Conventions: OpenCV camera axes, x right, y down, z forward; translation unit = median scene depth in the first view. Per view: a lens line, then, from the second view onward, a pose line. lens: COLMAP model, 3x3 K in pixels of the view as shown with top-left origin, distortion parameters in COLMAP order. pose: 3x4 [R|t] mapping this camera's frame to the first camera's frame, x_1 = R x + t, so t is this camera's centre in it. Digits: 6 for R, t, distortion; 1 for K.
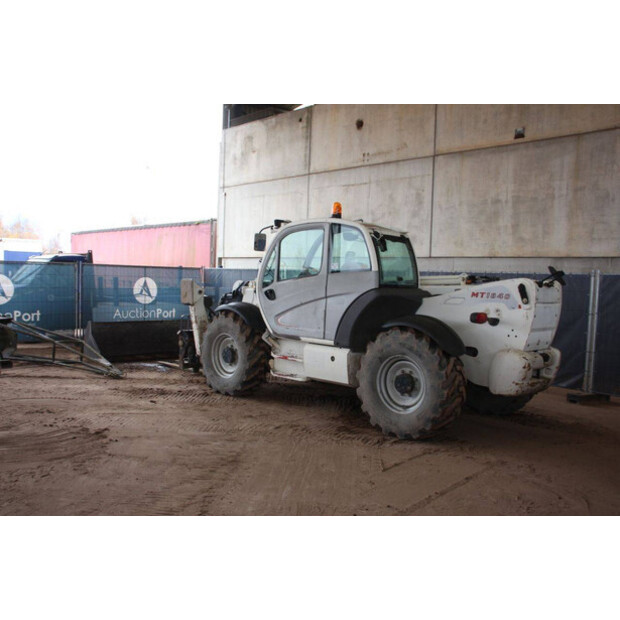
lens RADIAL K [[625.6, 0, 310.0], [0, 625.6, 310.0], [0, 0, 1]] dist [-0.072943, 0.035752]
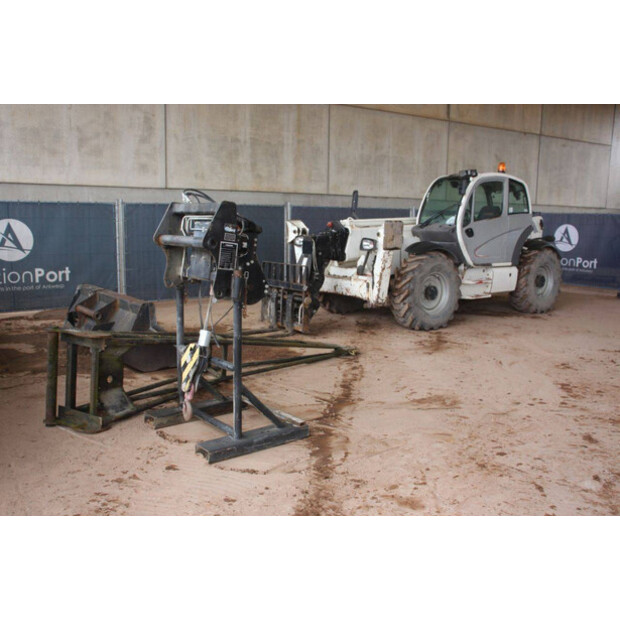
lens RADIAL K [[604.6, 0, 310.0], [0, 604.6, 310.0], [0, 0, 1]] dist [-0.123153, 0.197383]
pose [[0.141165, -0.179186, 0.973635, -0.855920], [0.040067, 0.983712, 0.175231, -0.063159], [-0.989175, 0.014274, 0.146046, 0.781083]]
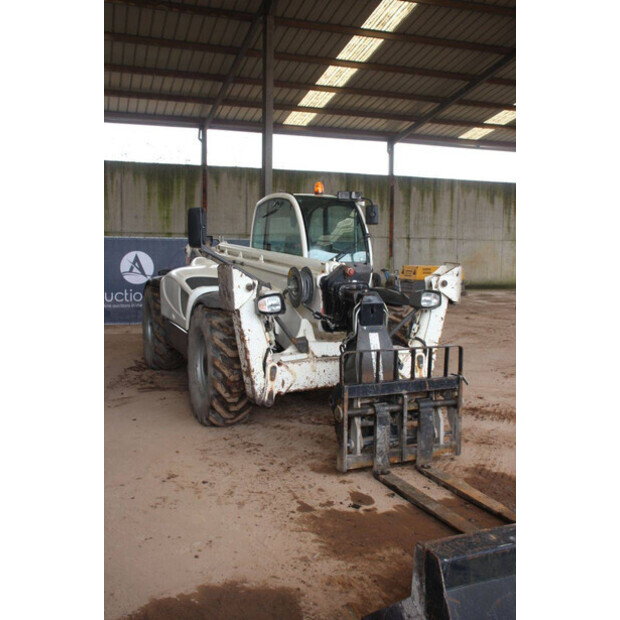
lens RADIAL K [[654.4, 0, 310.0], [0, 654.4, 310.0], [0, 0, 1]] dist [-0.095426, 0.213383]
pose [[-0.925689, -0.083387, 0.368980, -0.245677], [-0.026140, 0.987171, 0.157513, -0.082680], [-0.377381, 0.136163, -0.915993, 1.327285]]
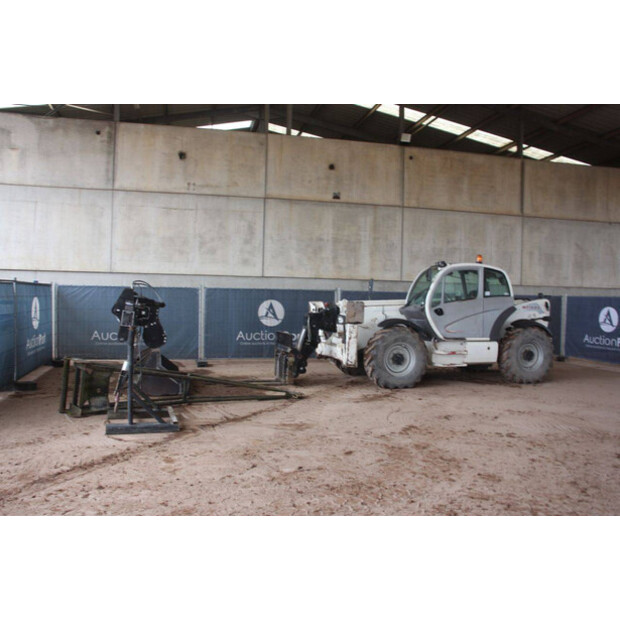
lens RADIAL K [[560.3, 0, 310.0], [0, 560.3, 310.0], [0, 0, 1]] dist [-0.155443, 0.174033]
pose [[0.479963, -0.041517, 0.876306, -0.927840], [0.037944, 0.998927, 0.026544, -0.051775], [-0.876468, 0.020510, 0.481023, 0.439156]]
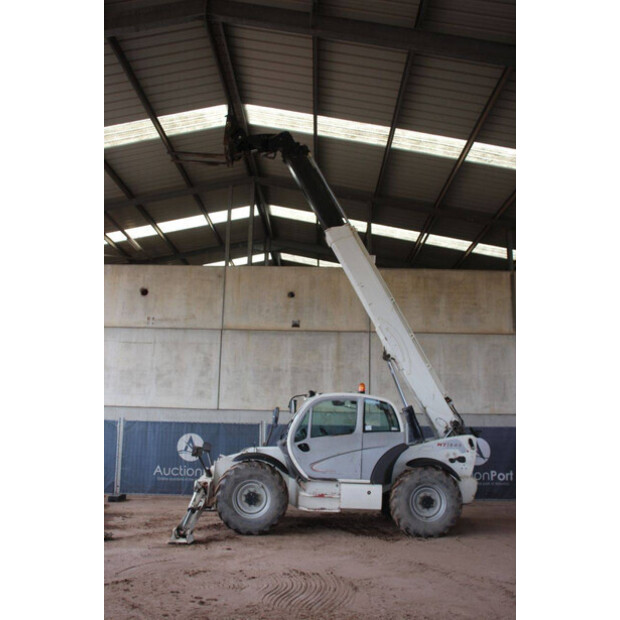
lens RADIAL K [[575.3, 0, 310.0], [0, 575.3, 310.0], [0, 0, 1]] dist [-0.145226, 0.183599]
pose [[0.674922, 0.128145, 0.726677, -0.648182], [0.039912, 0.977024, -0.209361, -0.038666], [-0.736809, 0.170305, 0.654300, 0.101466]]
